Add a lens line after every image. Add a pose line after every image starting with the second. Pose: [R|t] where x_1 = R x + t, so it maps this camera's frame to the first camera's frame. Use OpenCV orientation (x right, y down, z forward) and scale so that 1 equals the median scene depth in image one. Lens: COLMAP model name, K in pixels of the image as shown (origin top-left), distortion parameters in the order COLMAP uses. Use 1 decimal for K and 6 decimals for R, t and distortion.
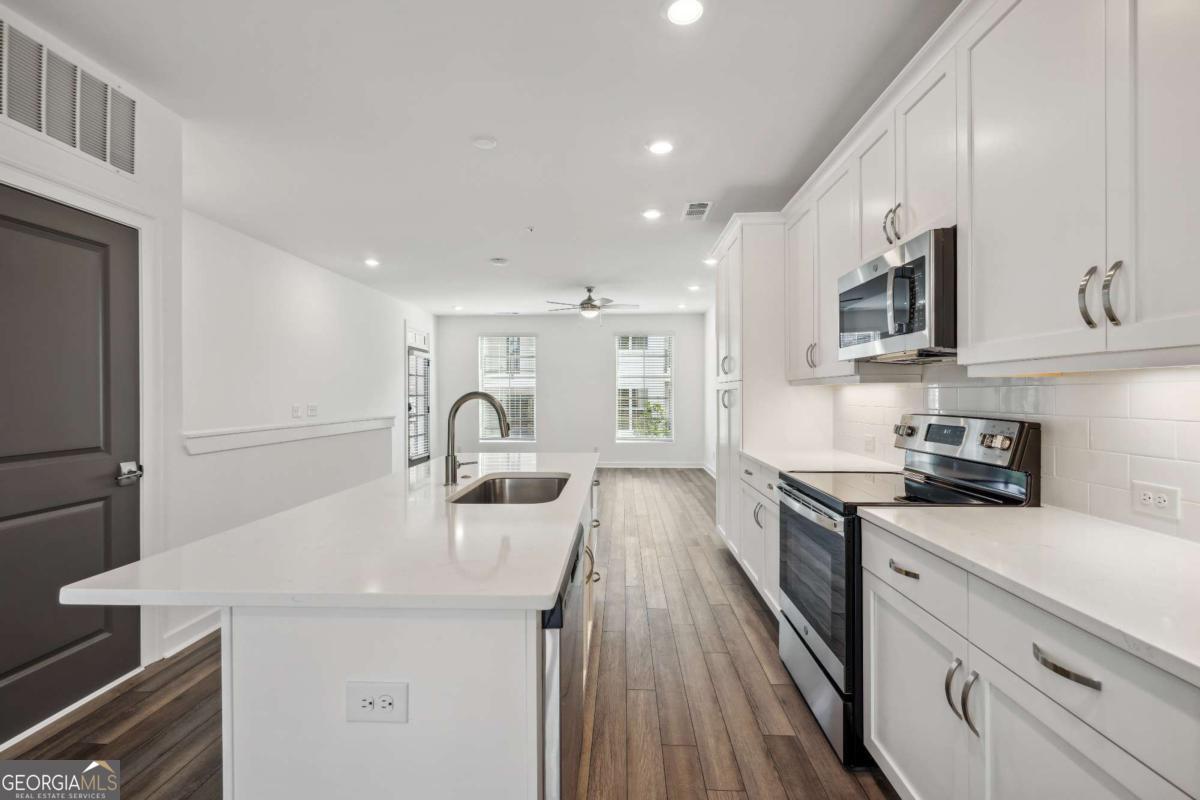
lens RADIAL K [[524.0, 0, 598.3], [0, 524.0, 396.6], [0, 0, 1]] dist [-0.000329, 0.001789]
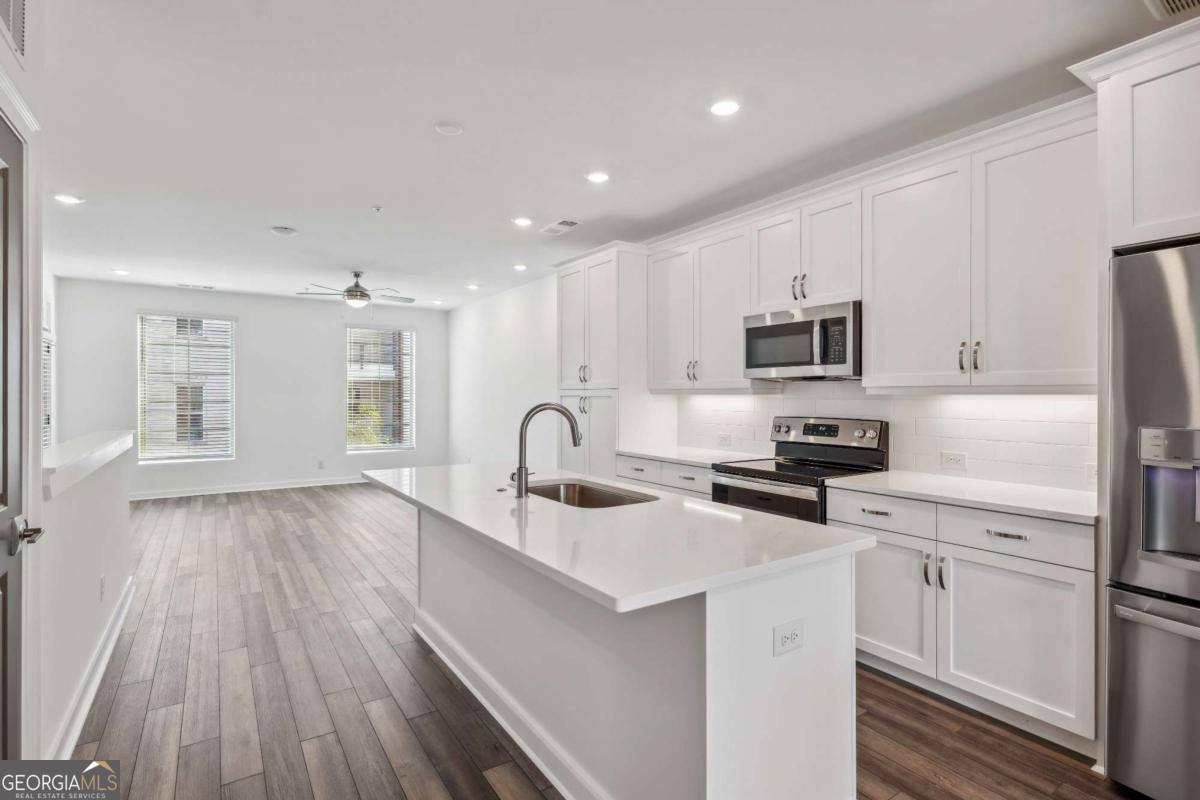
lens RADIAL K [[581.4, 0, 600.2], [0, 581.4, 396.3], [0, 0, 1]] dist [-0.003838, 0.000026]
pose [[0.809057, 0.004613, 0.587712, -0.758877], [-0.003471, 0.999989, -0.003072, -0.017286], [-0.587720, 0.000446, 0.809064, 0.020388]]
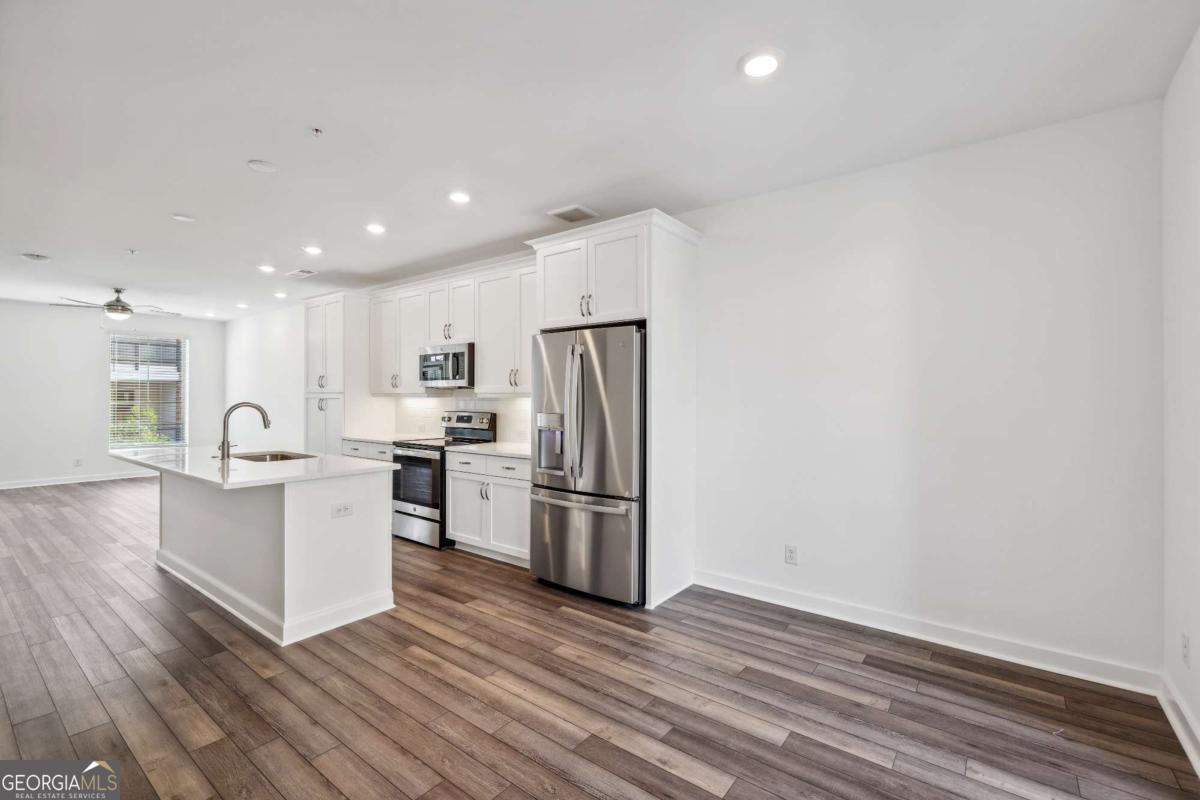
lens RADIAL K [[524.0, 0, 600.7], [0, 524.0, 394.8], [0, 0, 1]] dist [-0.000329, 0.001789]
pose [[0.575097, 0.008175, 0.818044, -0.891351], [-0.002215, 0.999962, -0.008436, -0.021217], [-0.818082, 0.003039, 0.575093, -0.847786]]
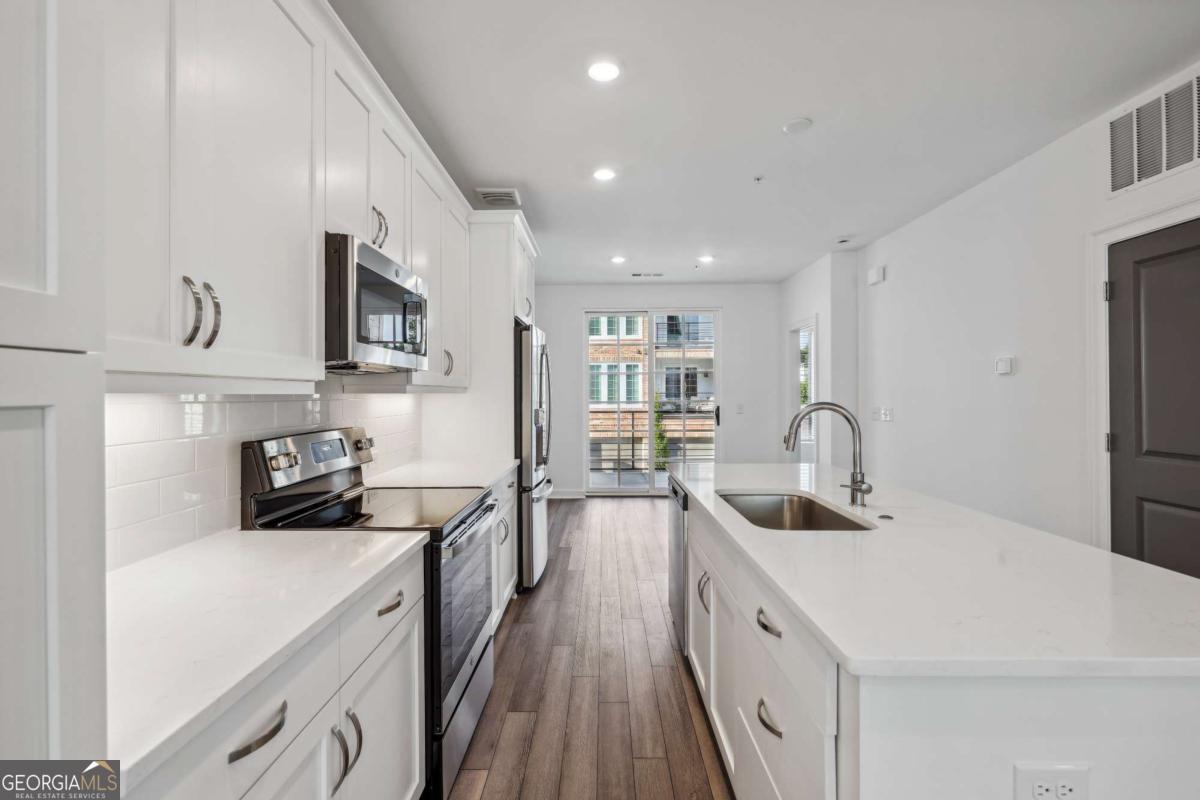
lens RADIAL K [[548.6, 0, 600.3], [0, 548.6, 397.5], [0, 0, 1]] dist [0.013737, -0.000032]
pose [[-0.999072, 0.008712, -0.042172, 0.189375], [0.008289, 0.999914, 0.010182, -0.027857], [0.042257, 0.009823, -0.999059, 1.839022]]
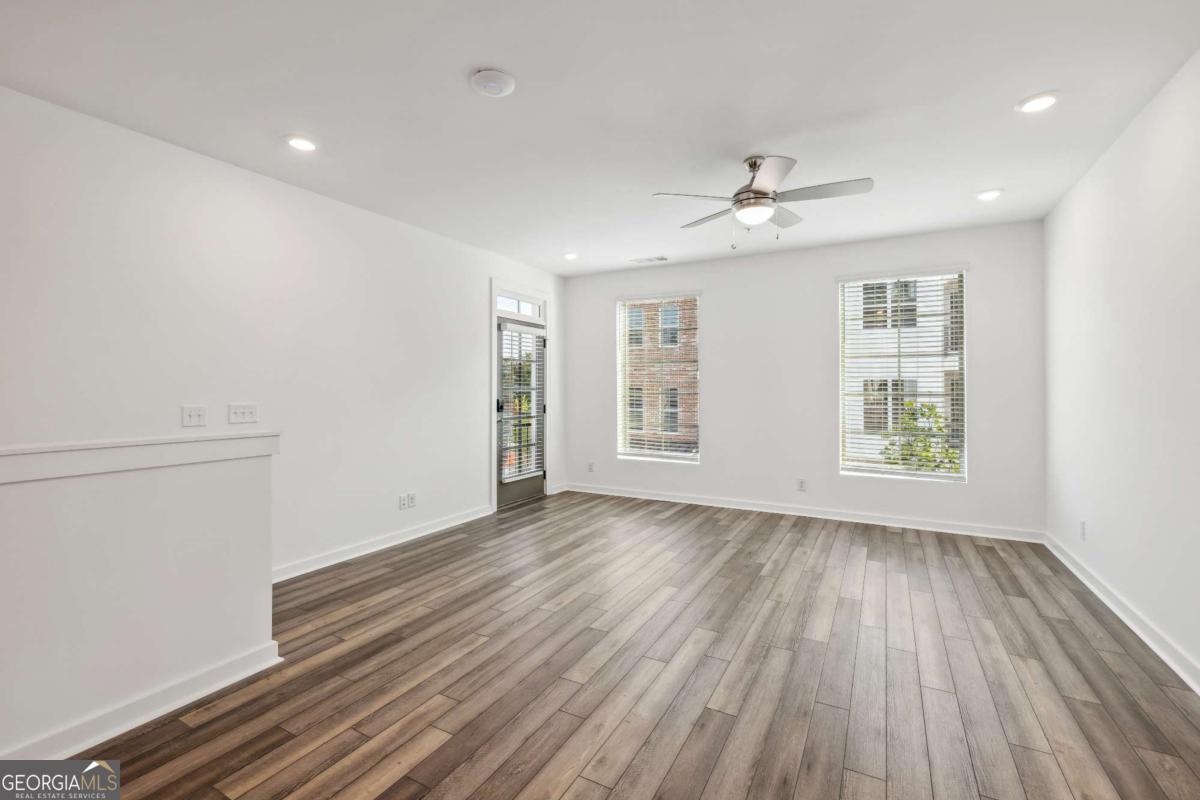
lens RADIAL K [[524.0, 0, 591.1], [0, 524.0, 382.9], [0, 0, 1]] dist [-0.000329, 0.001789]
pose [[0.894115, -0.001878, -0.447833, 0.190607], [-0.005111, 0.999883, -0.014398, -0.001526], [0.447807, 0.015162, 0.894001, 1.571456]]
